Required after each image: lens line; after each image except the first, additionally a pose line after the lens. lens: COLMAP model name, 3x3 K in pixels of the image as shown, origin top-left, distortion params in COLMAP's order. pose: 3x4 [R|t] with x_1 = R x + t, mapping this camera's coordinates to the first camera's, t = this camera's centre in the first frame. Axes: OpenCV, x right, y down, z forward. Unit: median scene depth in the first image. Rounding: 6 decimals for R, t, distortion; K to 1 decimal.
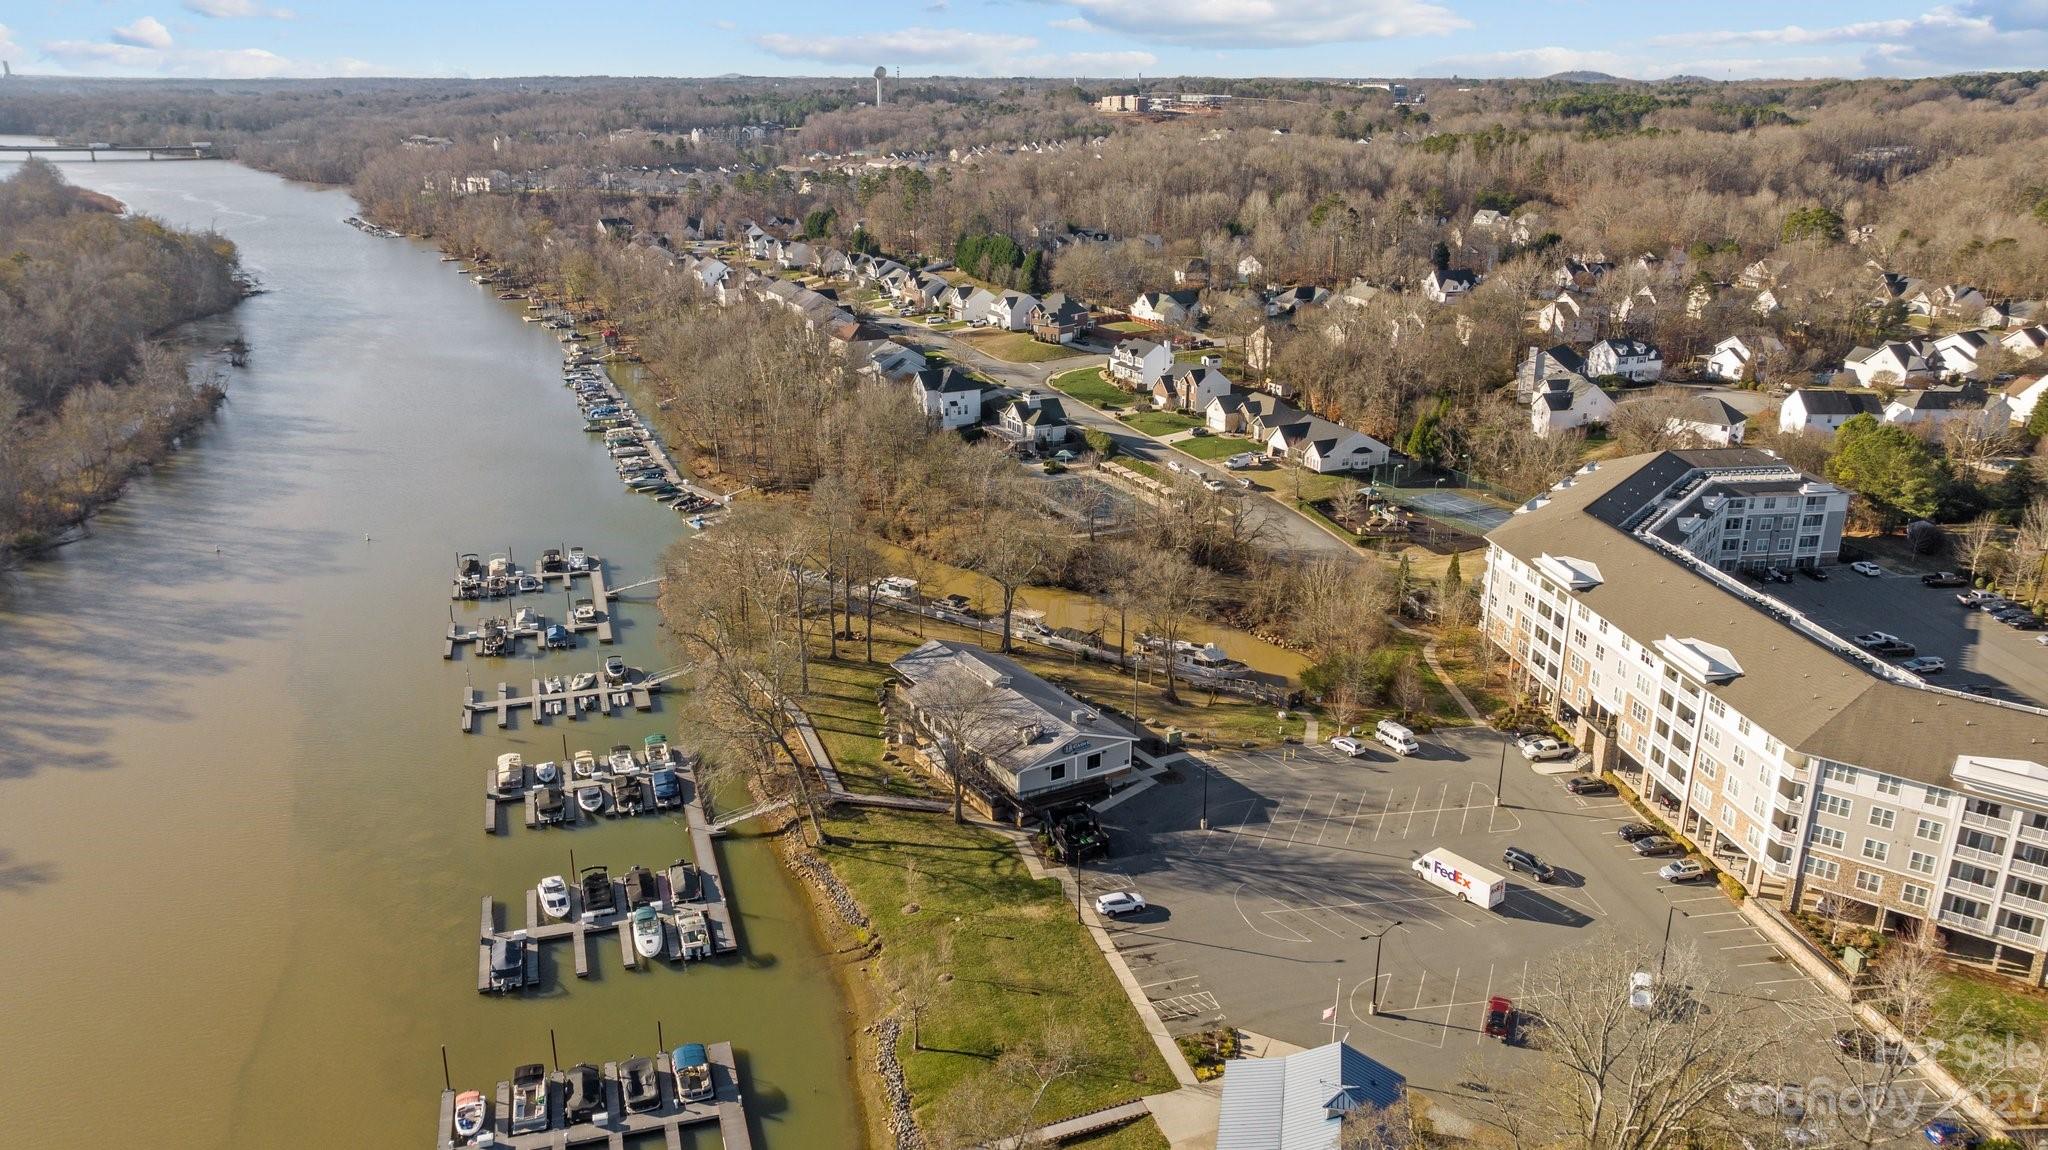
lens RADIAL K [[1475.2, 0, 1024.0], [0, 1475.2, 575.0], [0, 0, 1]] dist [-0.008089, 0.001617]
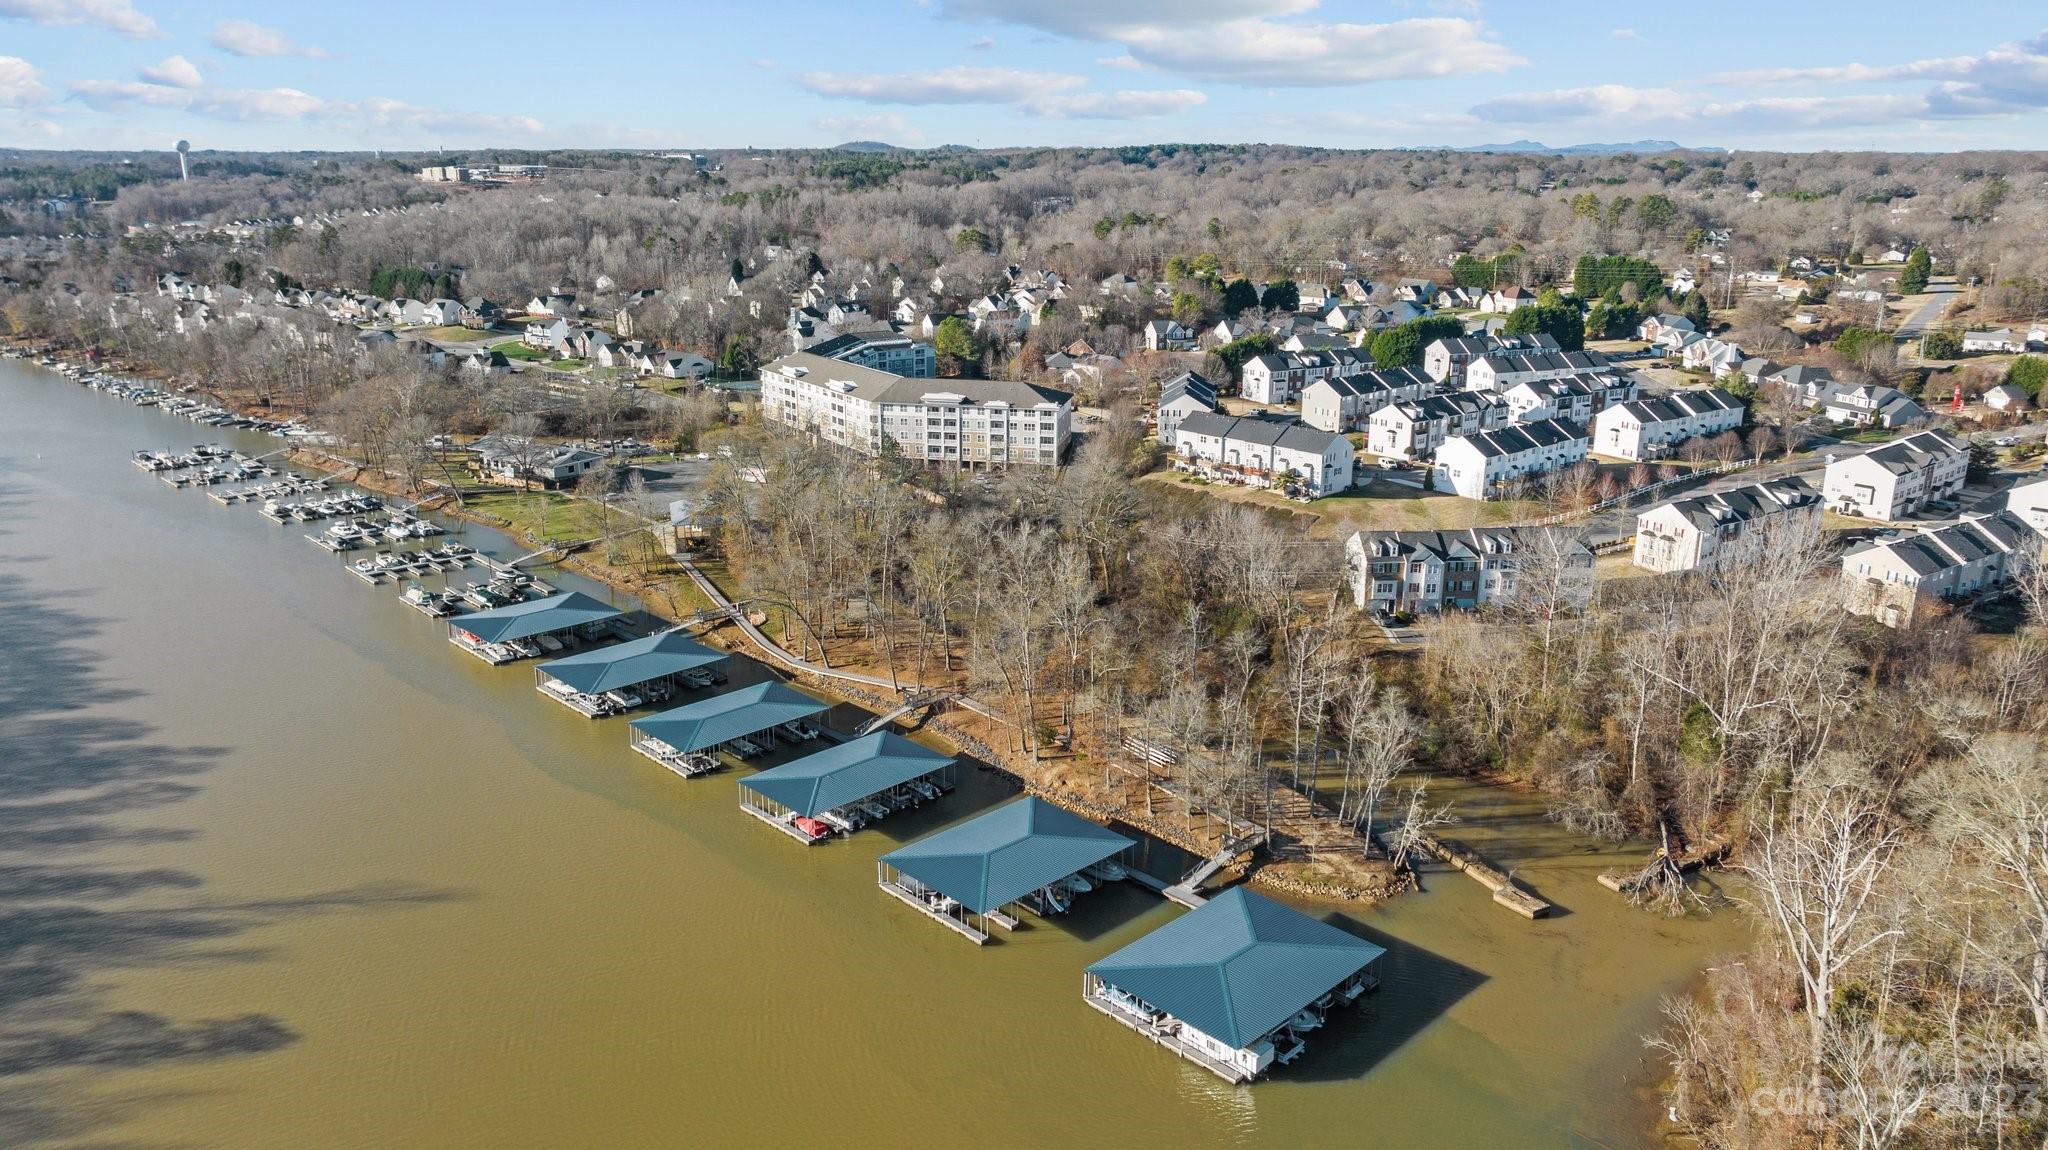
lens RADIAL K [[1475.2, 0, 1024.0], [0, 1475.2, 575.0], [0, 0, 1]] dist [-0.008089, 0.001617]
pose [[0.902813, -0.123590, 0.411891, -0.092572], [0.141595, 0.989835, -0.013352, 0.133017], [-0.406053, 0.070376, 0.911135, -0.393746]]
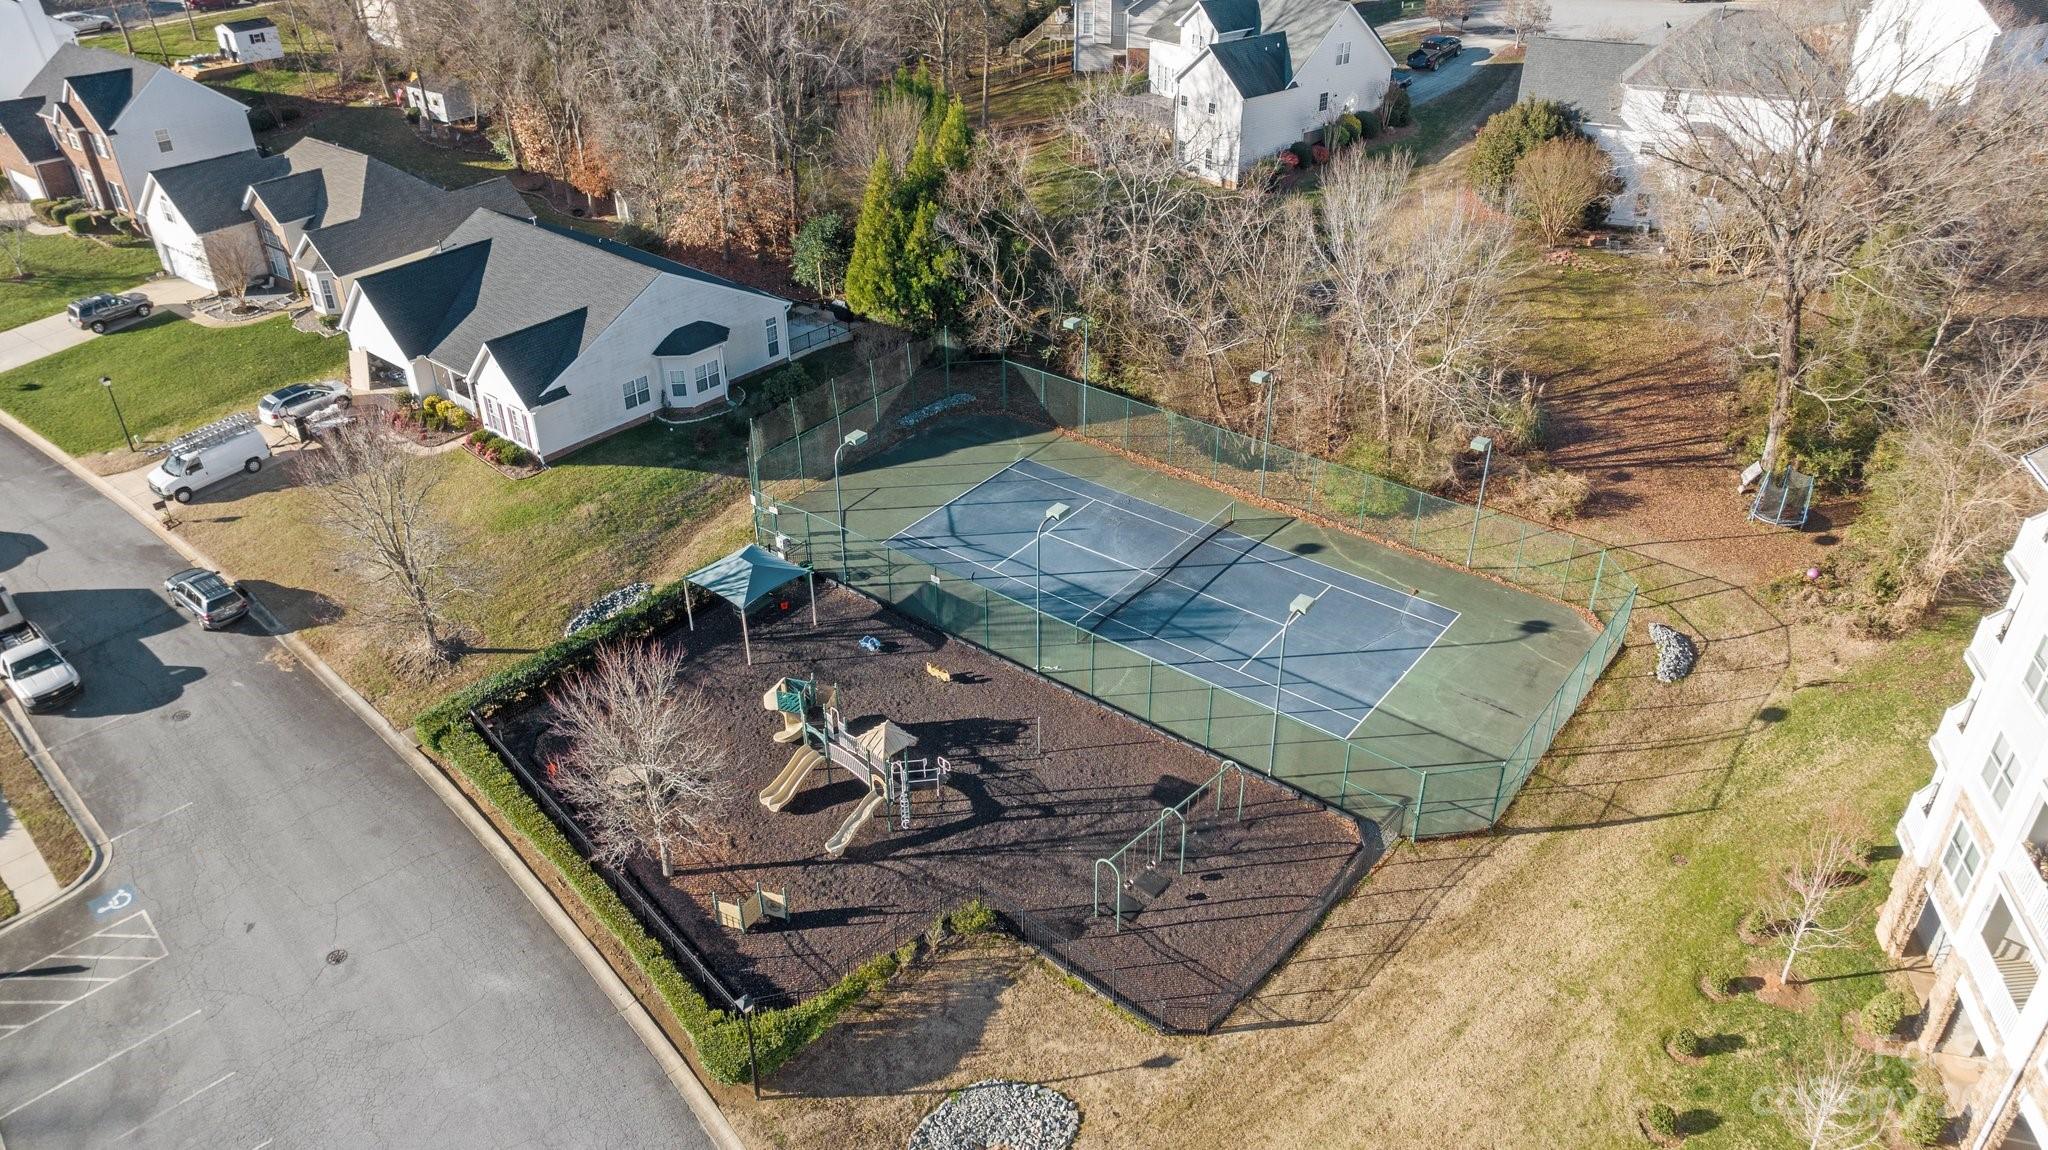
lens RADIAL K [[1475.2, 0, 1024.0], [0, 1475.2, 575.0], [0, 0, 1]] dist [-0.008089, 0.001617]
pose [[0.912399, -0.223477, 0.342909, 0.104459], [0.144751, 0.959826, 0.240379, -0.056210], [-0.382852, -0.169686, 0.908092, 0.414252]]
